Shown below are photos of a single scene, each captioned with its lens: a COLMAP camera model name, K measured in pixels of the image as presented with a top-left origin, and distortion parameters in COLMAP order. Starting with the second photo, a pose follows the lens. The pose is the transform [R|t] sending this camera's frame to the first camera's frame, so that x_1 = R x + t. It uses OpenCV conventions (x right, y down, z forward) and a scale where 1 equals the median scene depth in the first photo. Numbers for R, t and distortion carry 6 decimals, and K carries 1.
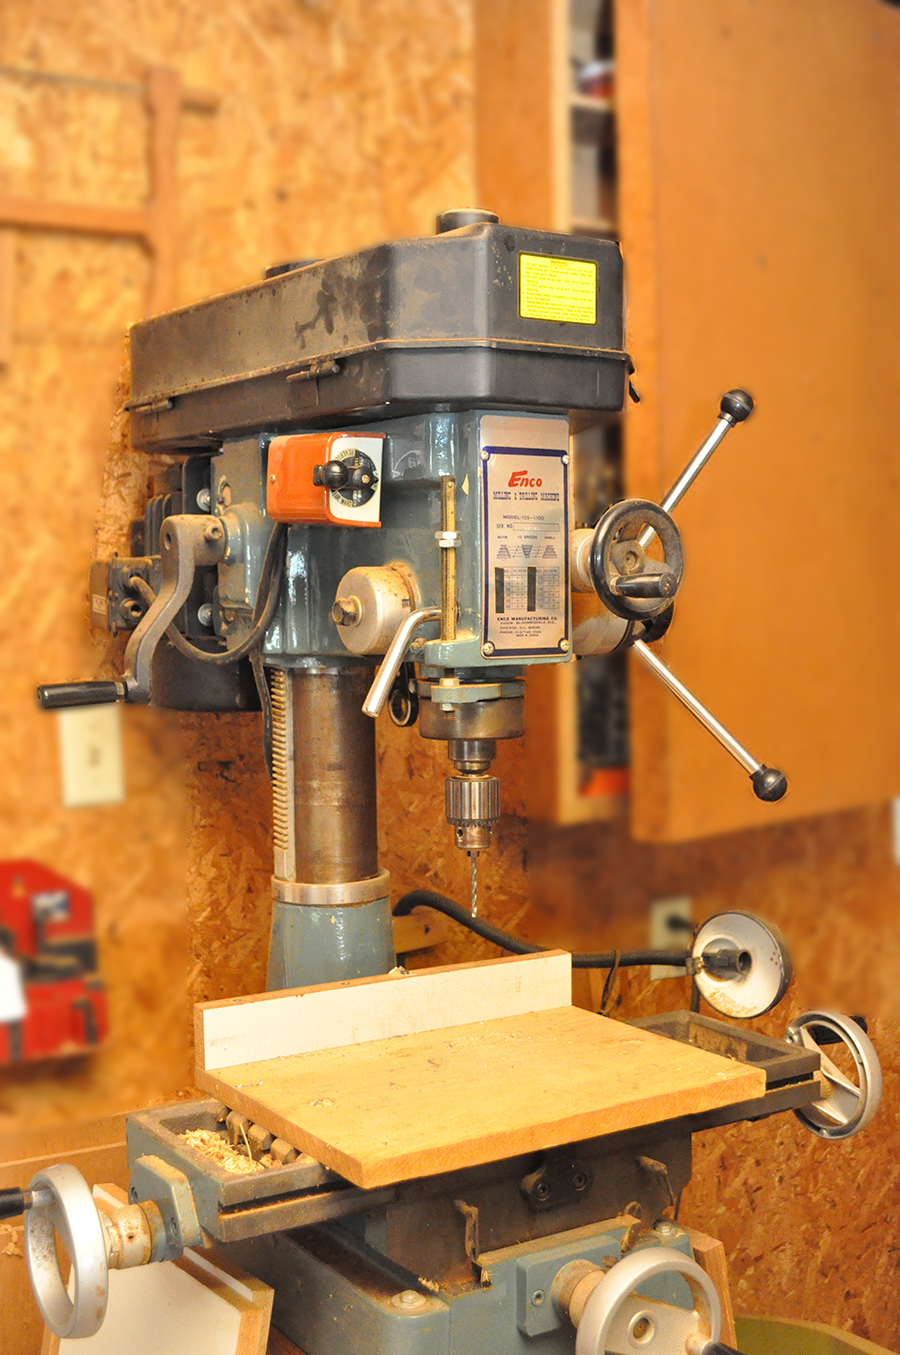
lens RADIAL K [[1668.7, 0, 450.0], [0, 1668.7, 677.5], [0, 0, 1]] dist [-0.078702, 0.009134]
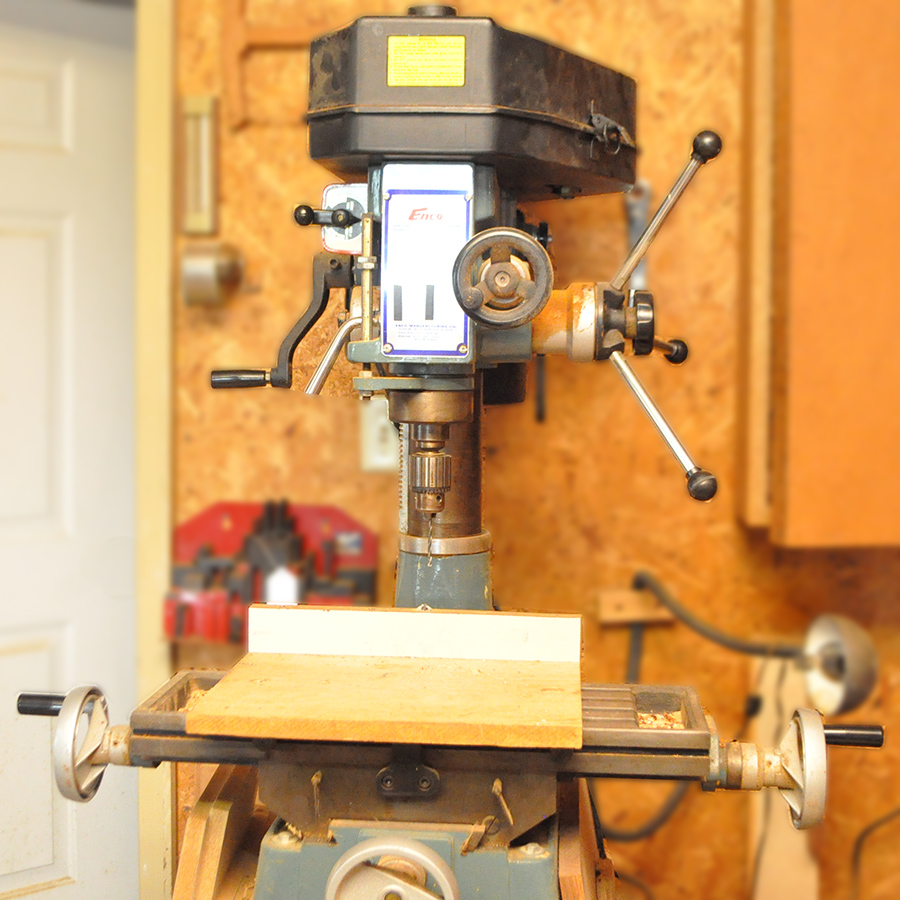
lens RADIAL K [[1450.1, 0, 449.9], [0, 1450.1, 396.1], [0, 0, 1]] dist [0.021635, -1.192873]
pose [[0.797465, 0.046813, -0.601546, 0.714998], [-0.052055, 0.998606, 0.008703, 0.006533], [0.601115, 0.024373, 0.798791, 0.146044]]
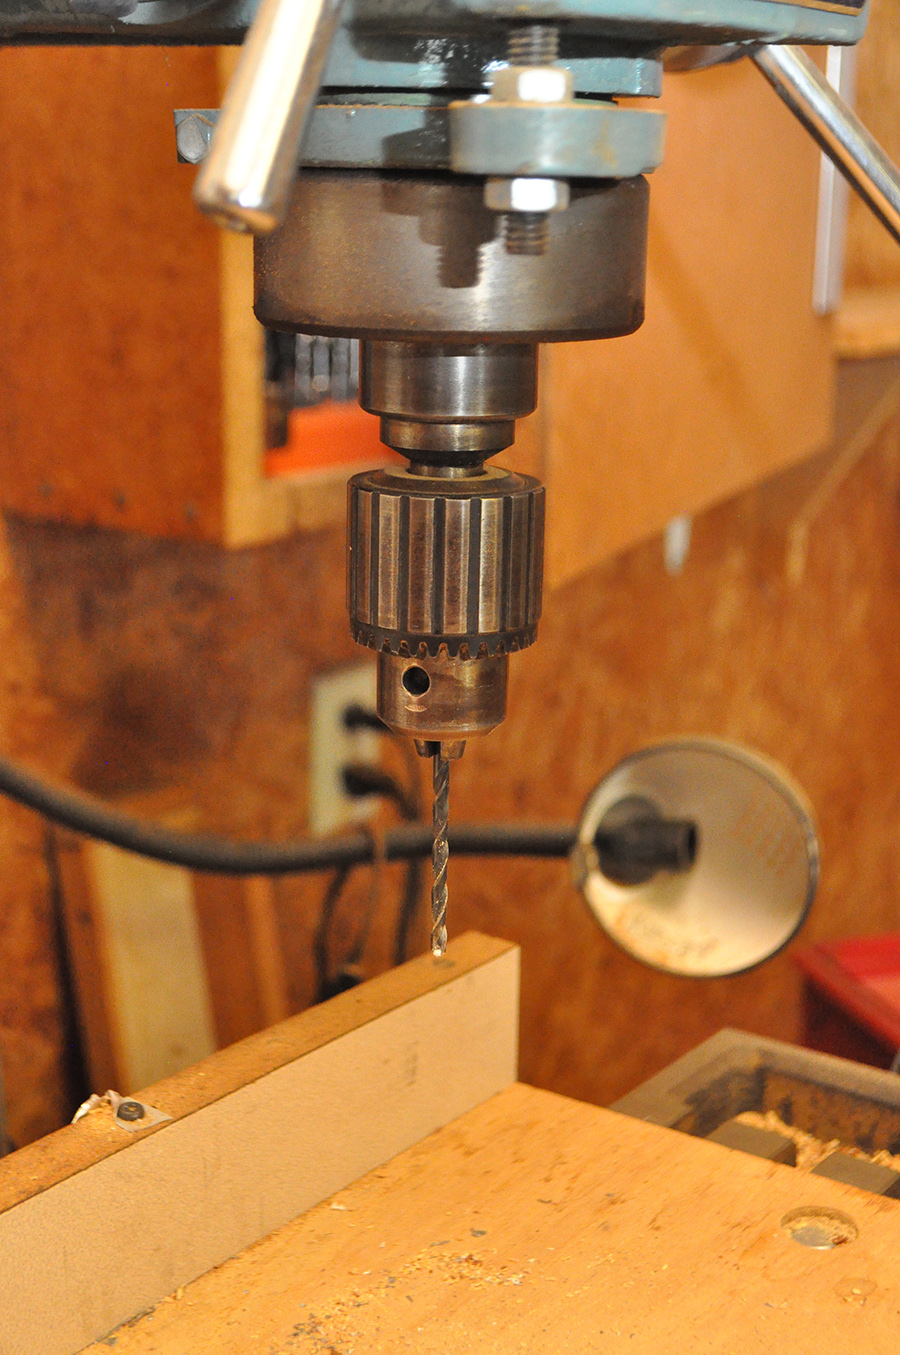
lens RADIAL K [[2130.5, 0, 450.0], [0, 2130.5, 677.5], [0, 0, 1]] dist [-0.035001, -0.054310]
pose [[0.928467, -0.069447, 0.364864, -0.123005], [-0.000455, 0.982150, 0.188096, 0.027802], [-0.371414, -0.174807, 0.911863, 0.712295]]
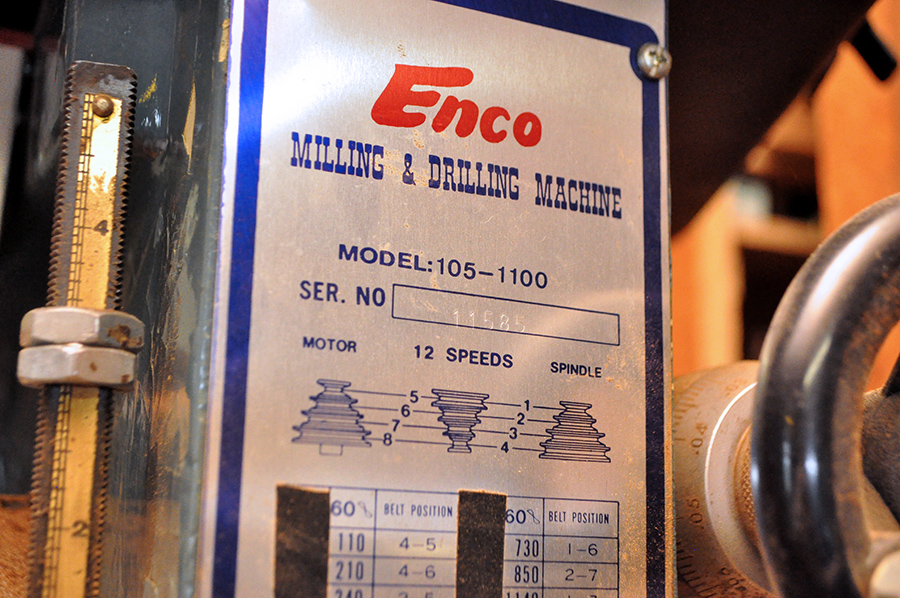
lens RADIAL K [[1250.8, 0, 450.0], [0, 1250.8, 299.0], [0, 0, 1]] dist [0.003858, 0.006275]
pose [[0.985851, 0.000033, -0.167621, 0.071969], [-0.043064, 0.966484, -0.253088, -0.049540], [0.161995, 0.256726, 0.952811, 0.838186]]
